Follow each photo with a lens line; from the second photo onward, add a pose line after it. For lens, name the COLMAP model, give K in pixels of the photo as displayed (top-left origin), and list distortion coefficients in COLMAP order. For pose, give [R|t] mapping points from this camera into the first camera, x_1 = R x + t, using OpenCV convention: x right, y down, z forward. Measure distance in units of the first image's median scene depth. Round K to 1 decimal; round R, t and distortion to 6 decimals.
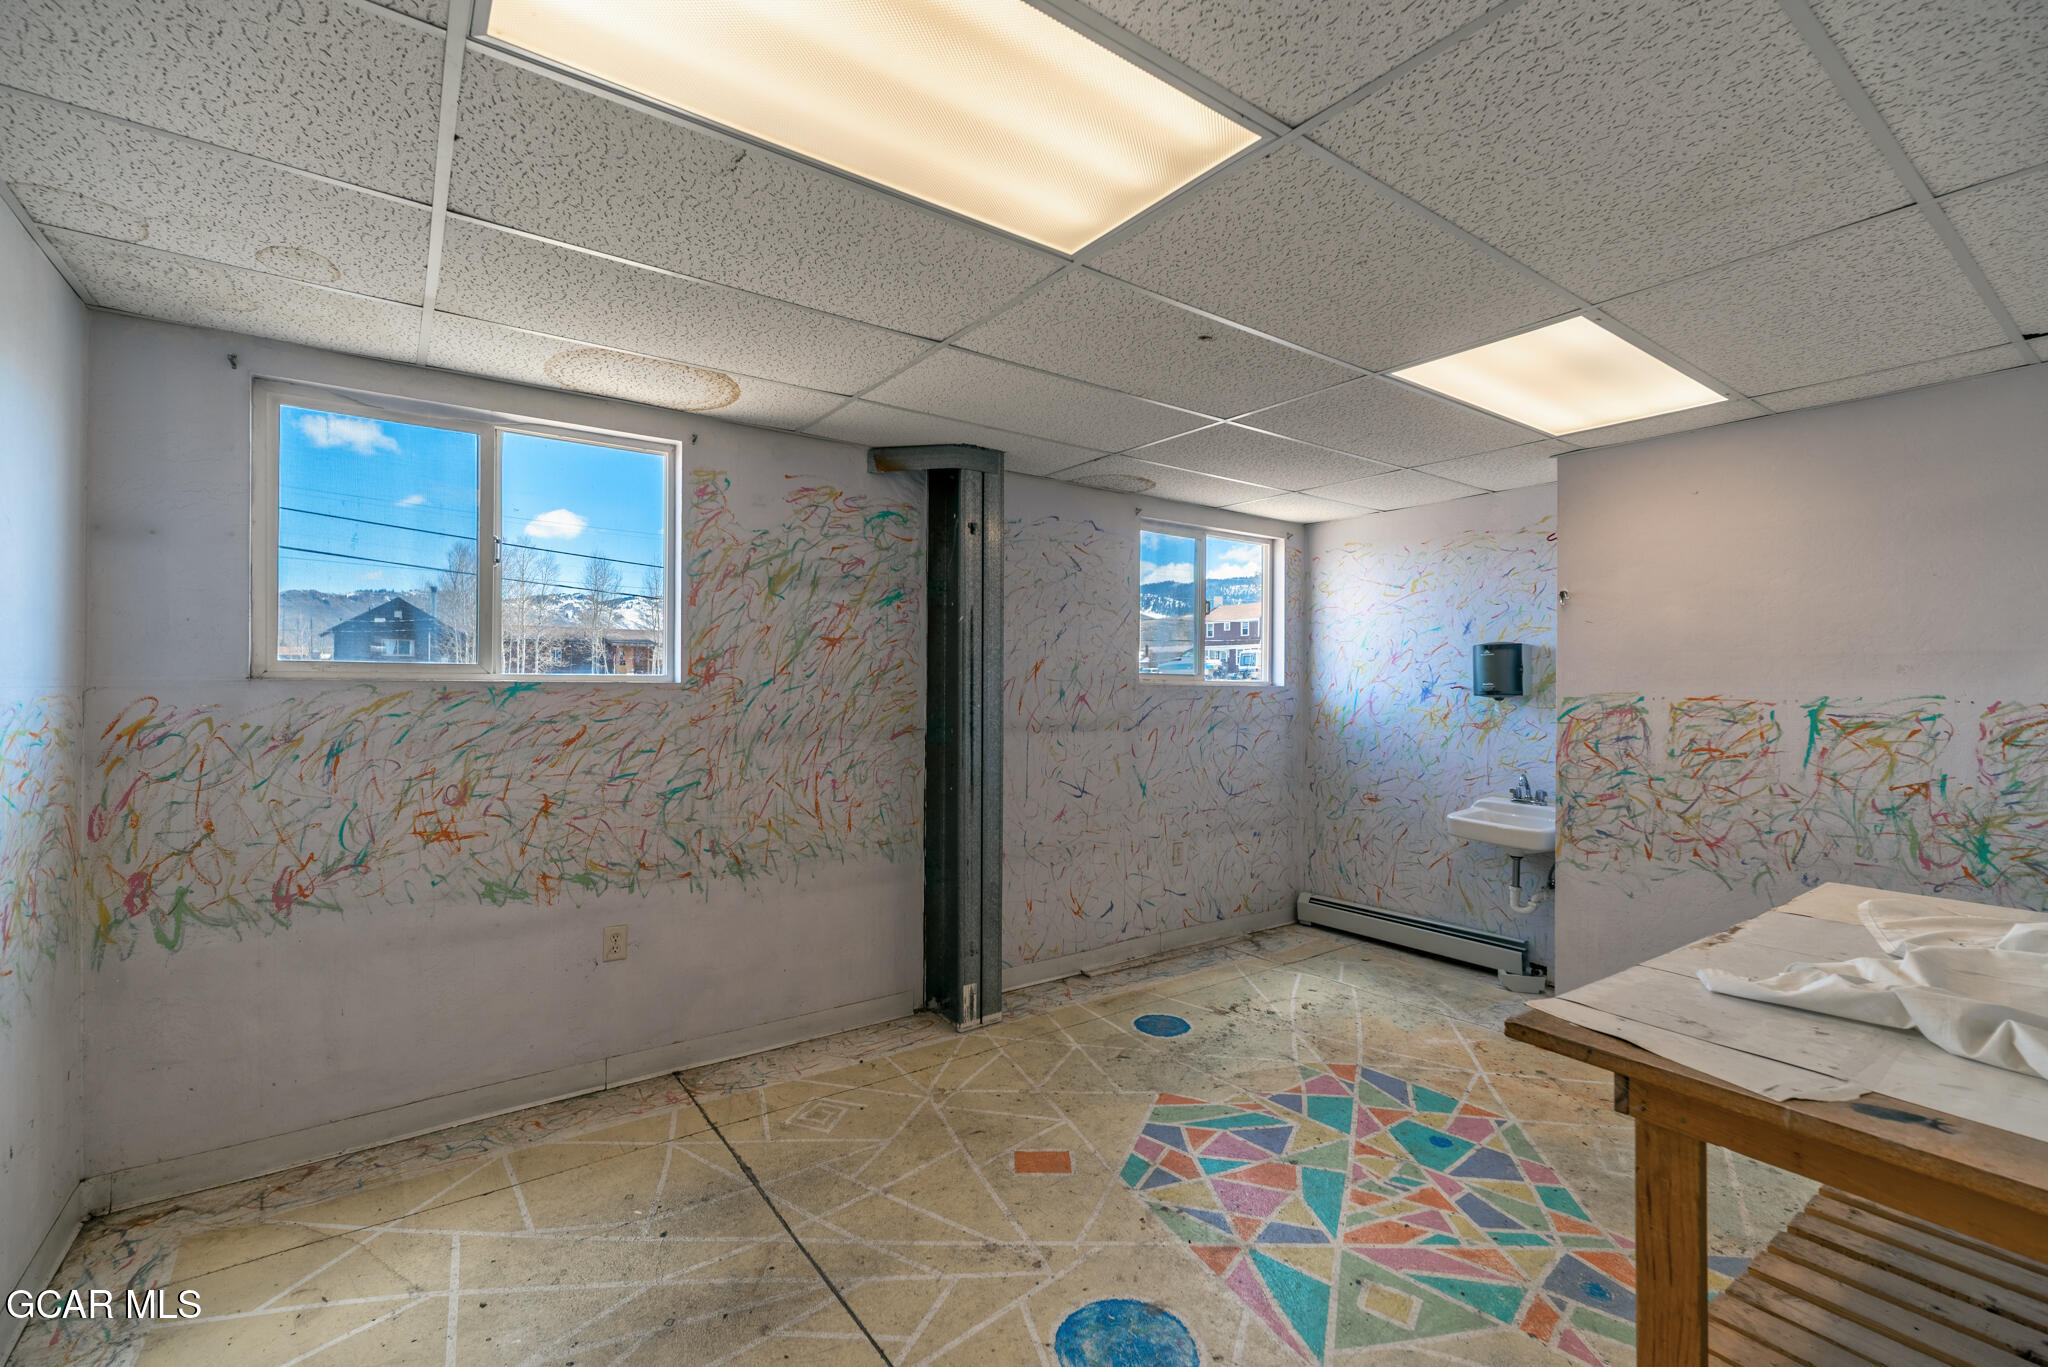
lens RADIAL K [[881.1, 0, 1022.2], [0, 881.1, 683.3], [0, 0, 1]] dist [0.006743, 0.000323]
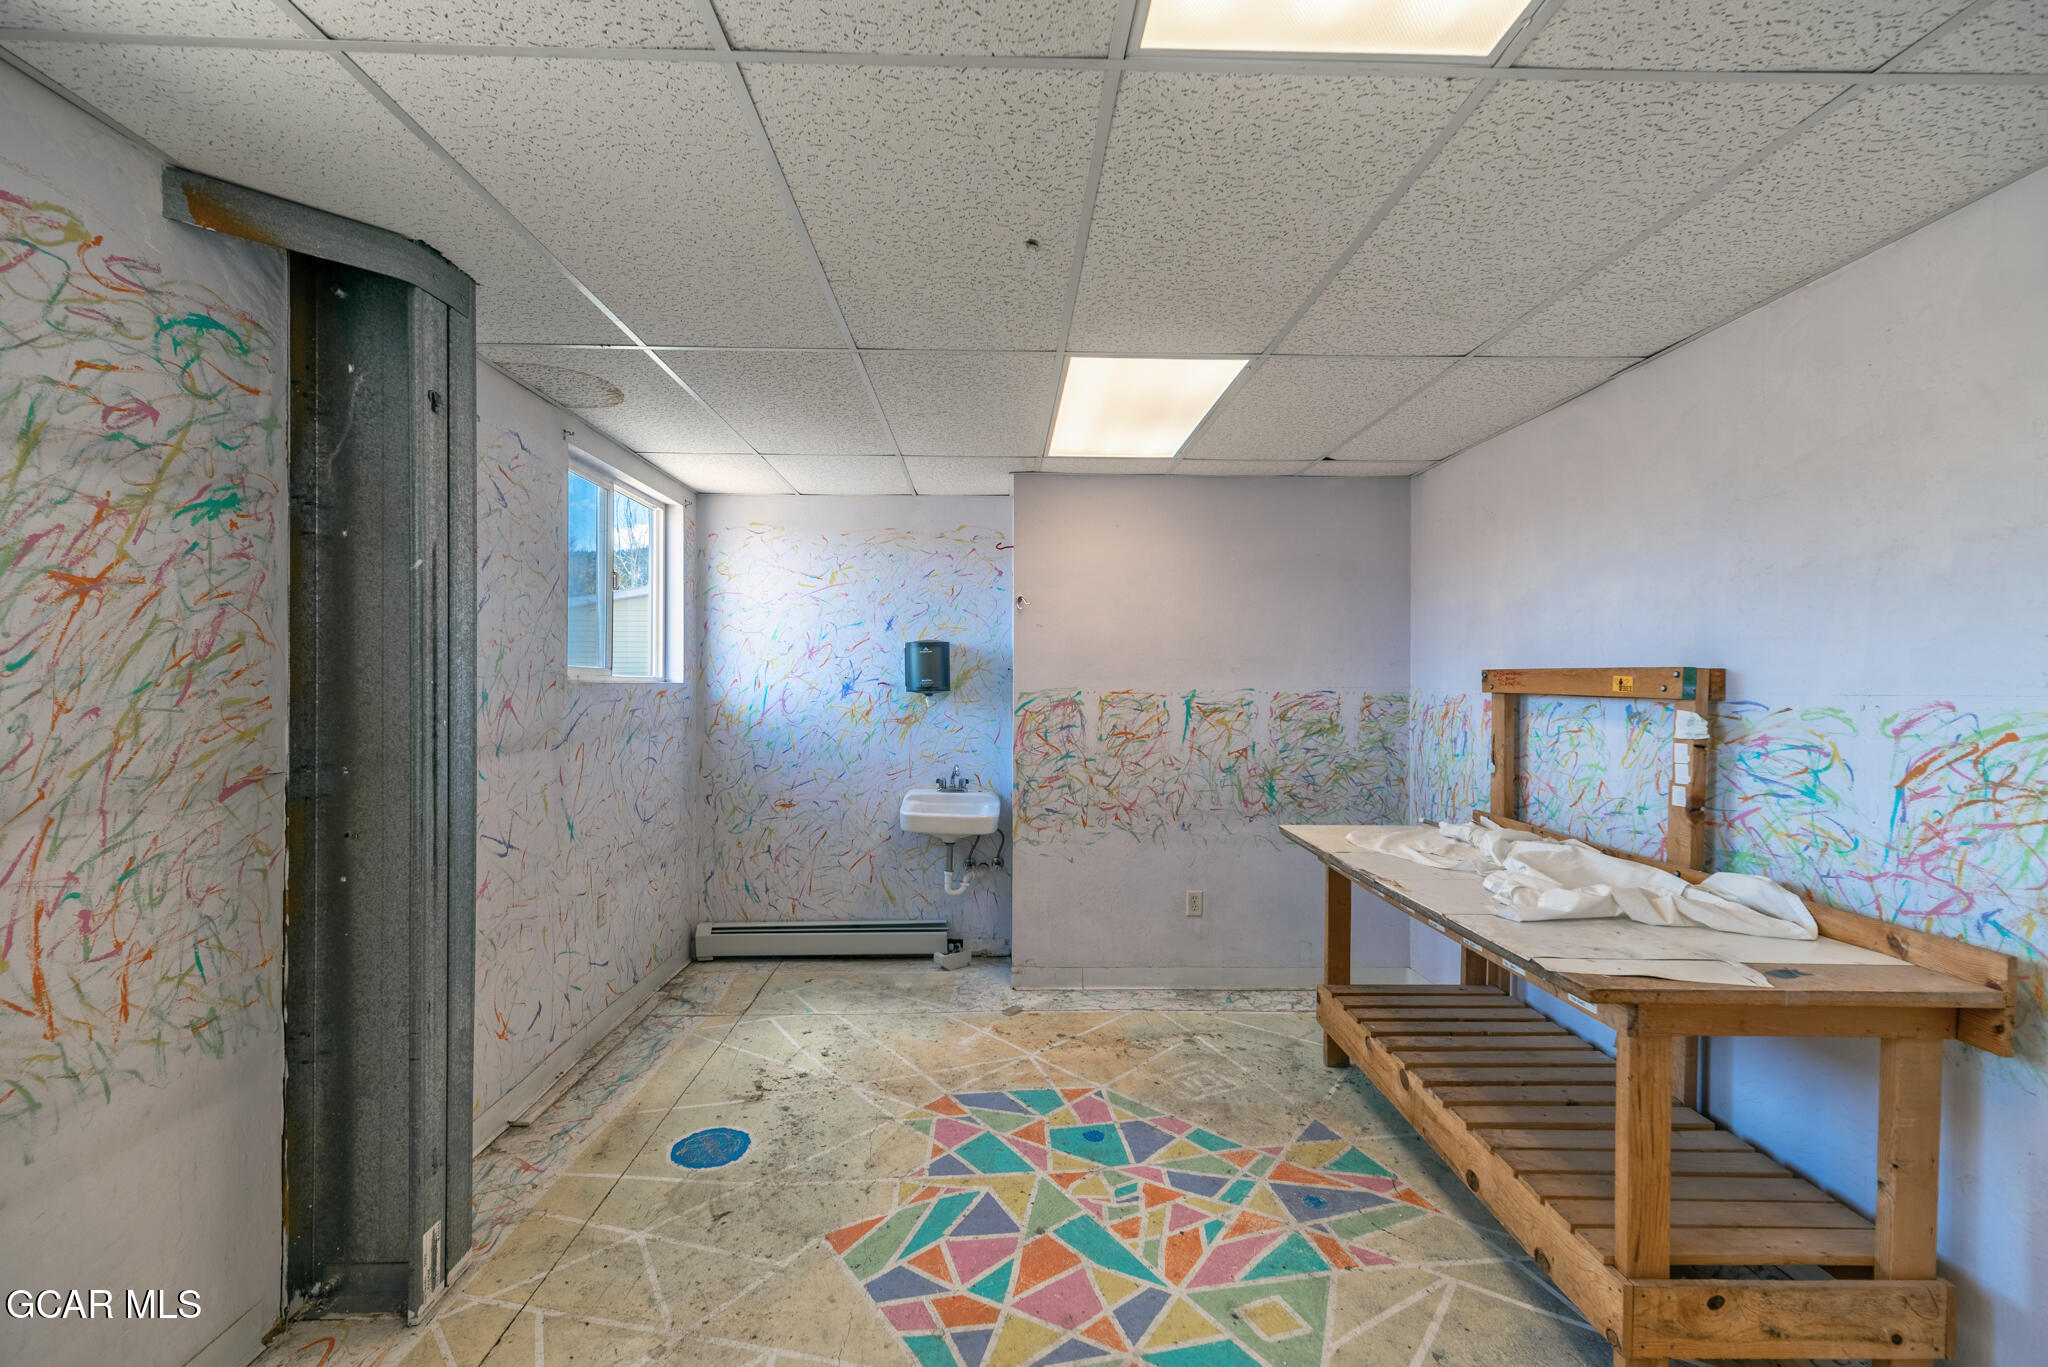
lens RADIAL K [[881.1, 0, 1018.8], [0, 881.1, 683.5], [0, 0, 1]] dist [0.006743, 0.000323]
pose [[0.566482, -0.005468, 0.824056, -0.304917], [-0.001176, 0.999972, 0.007444, -0.003782], [-0.824073, -0.005186, 0.566459, 0.381558]]
